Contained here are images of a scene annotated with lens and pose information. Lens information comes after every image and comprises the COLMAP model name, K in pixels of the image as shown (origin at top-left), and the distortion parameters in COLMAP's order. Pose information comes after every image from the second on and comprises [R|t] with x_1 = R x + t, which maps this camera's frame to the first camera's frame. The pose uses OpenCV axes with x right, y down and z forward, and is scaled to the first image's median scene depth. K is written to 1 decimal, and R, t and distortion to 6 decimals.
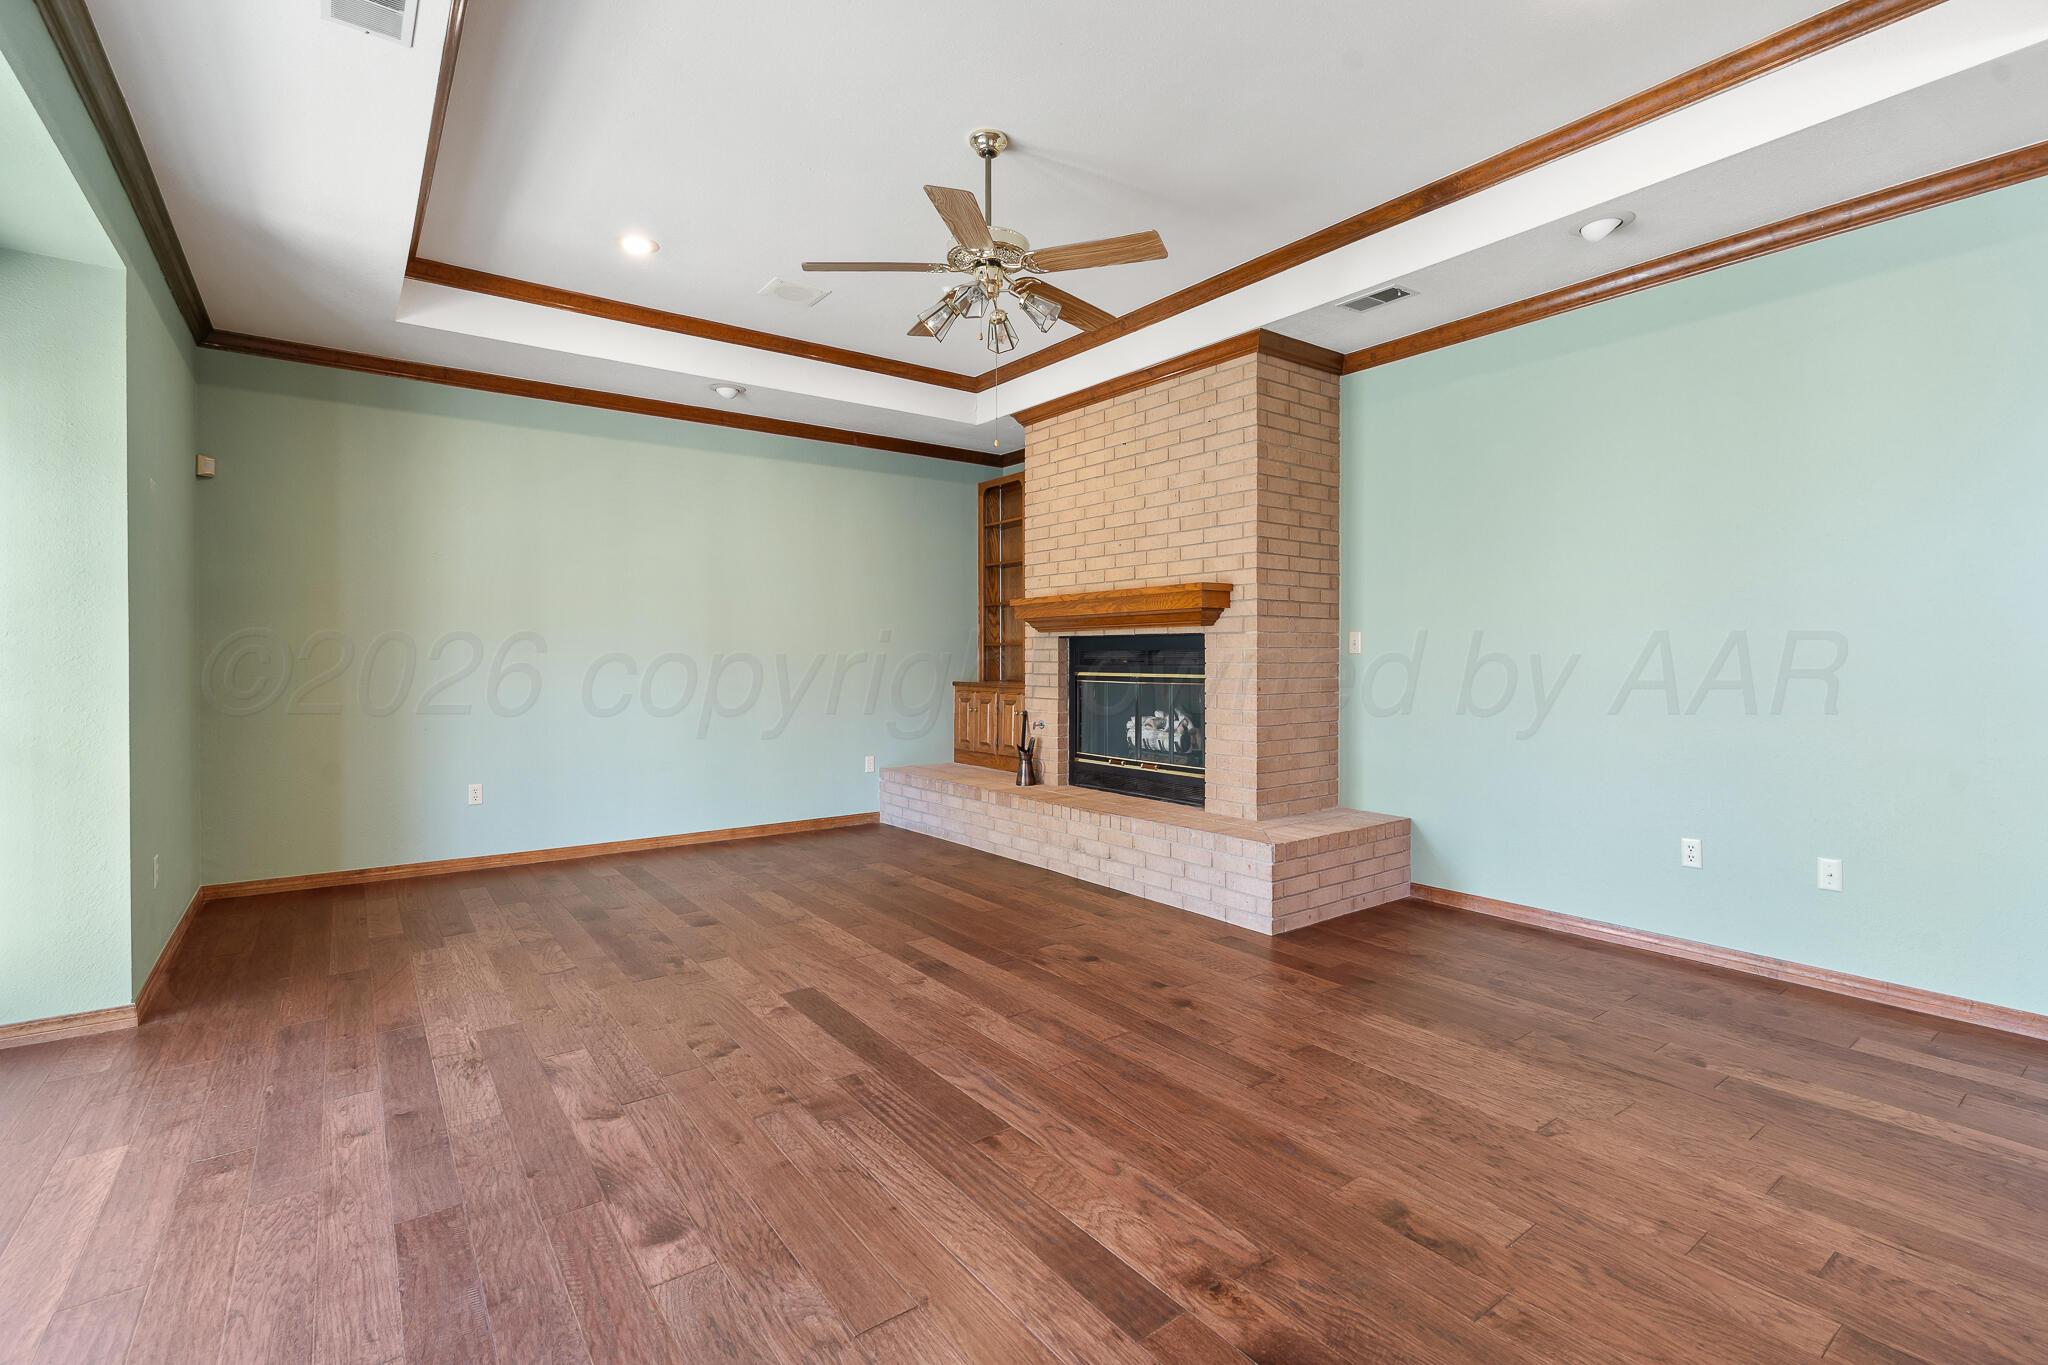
lens RADIAL K [[927.8, 0, 1036.8], [0, 927.8, 670.5], [0, 0, 1]] dist [-0.012694, 0.004760]
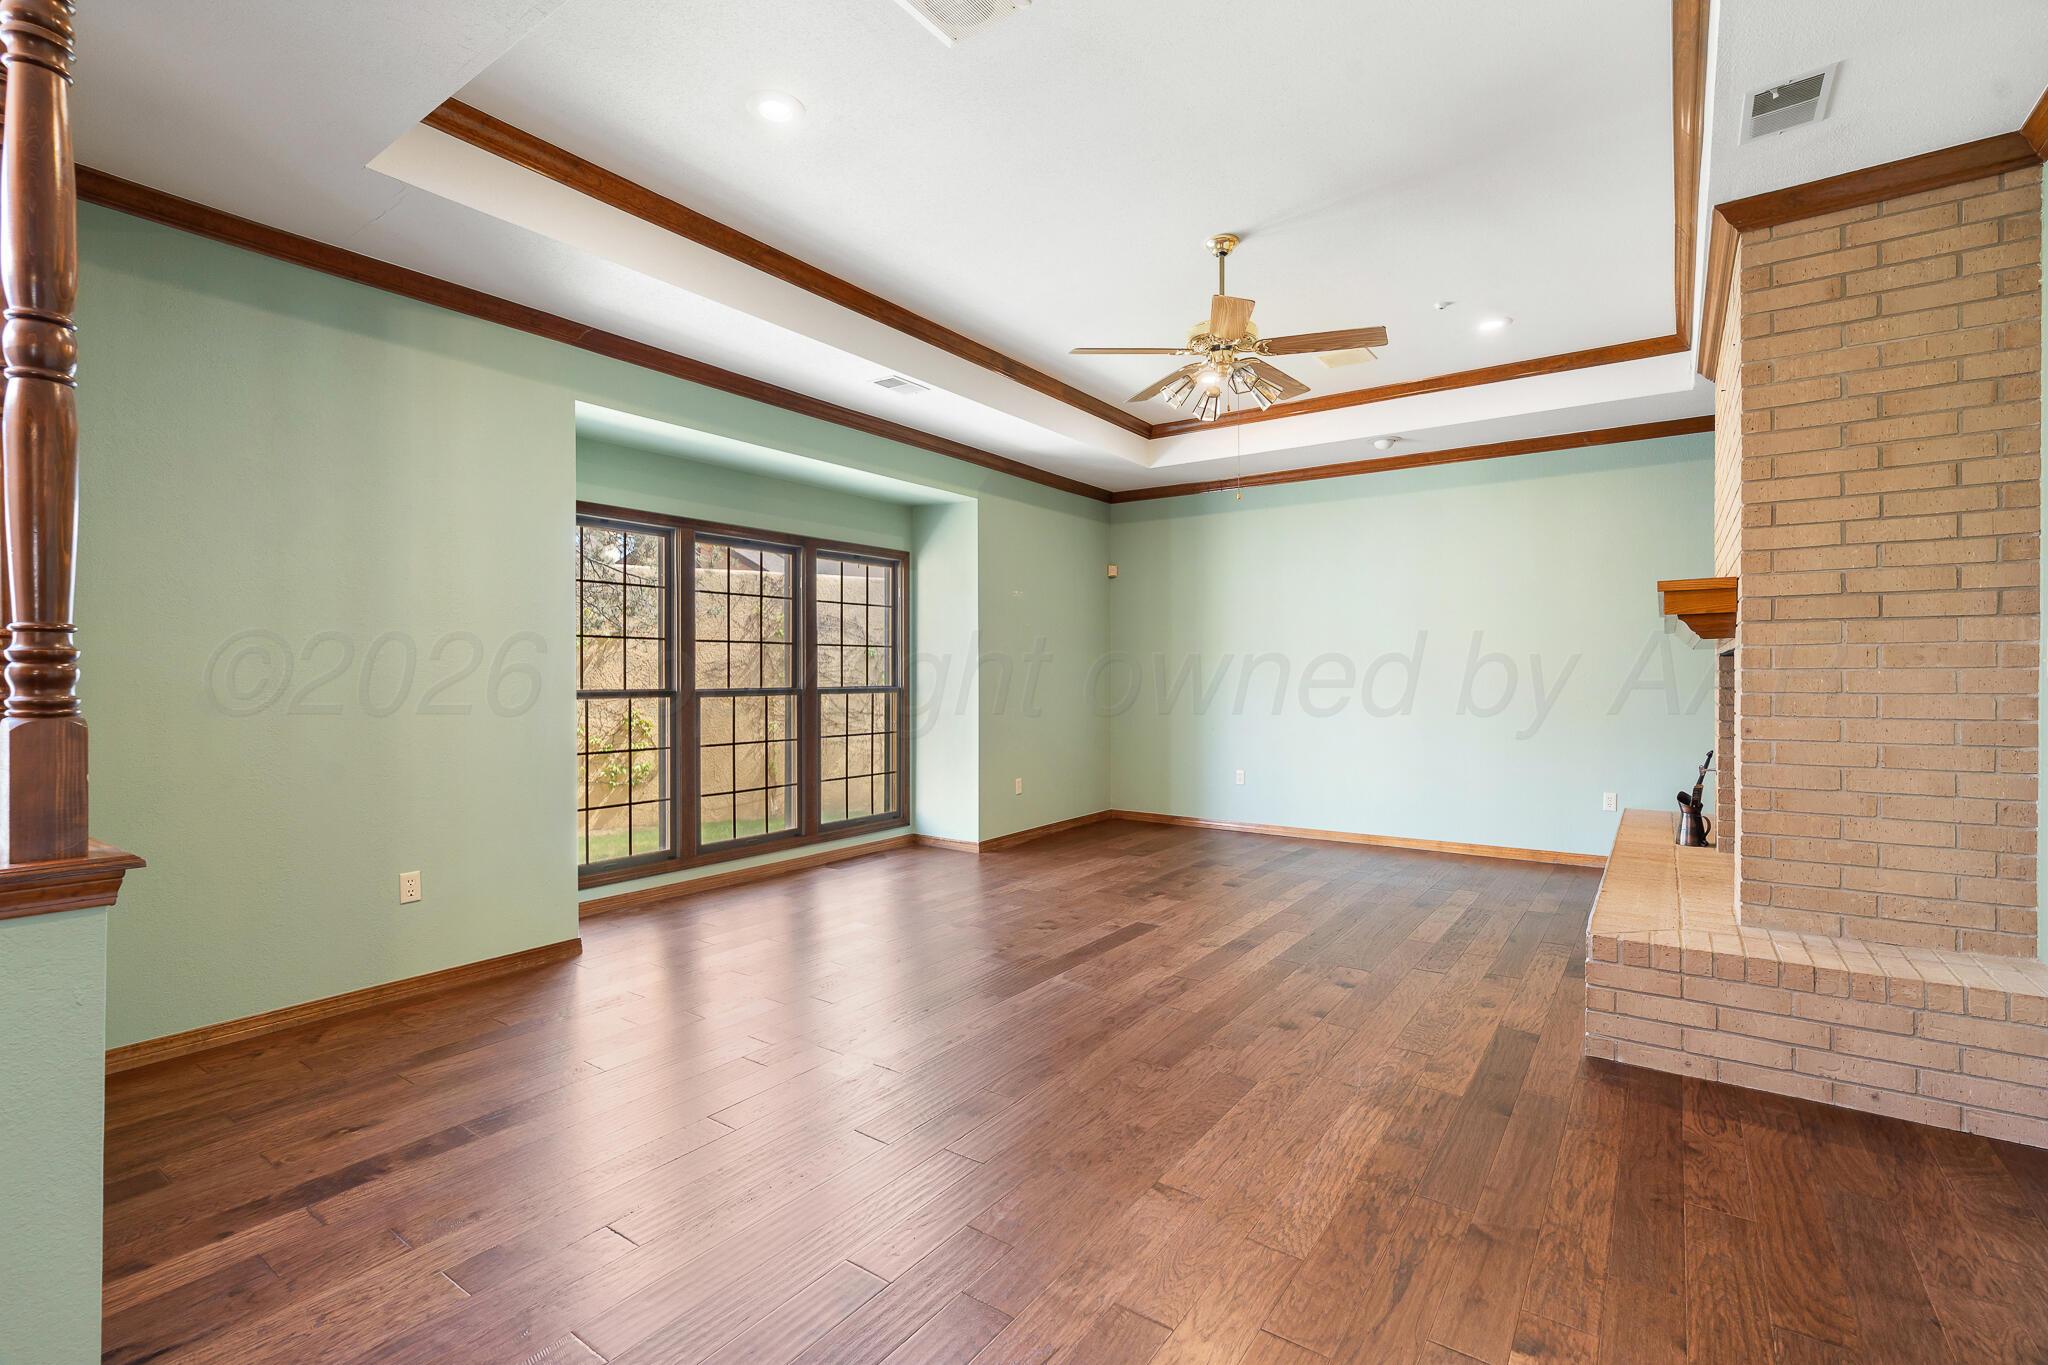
lens RADIAL K [[927.8, 0, 1014.1], [0, 927.8, 679.4], [0, 0, 1]] dist [-0.012694, 0.004760]
pose [[0.291912, 0.002699, -0.956441, 0.983595], [-0.014634, 0.999892, -0.001645, -0.010471], [0.956333, 0.014477, 0.291920, 0.399710]]
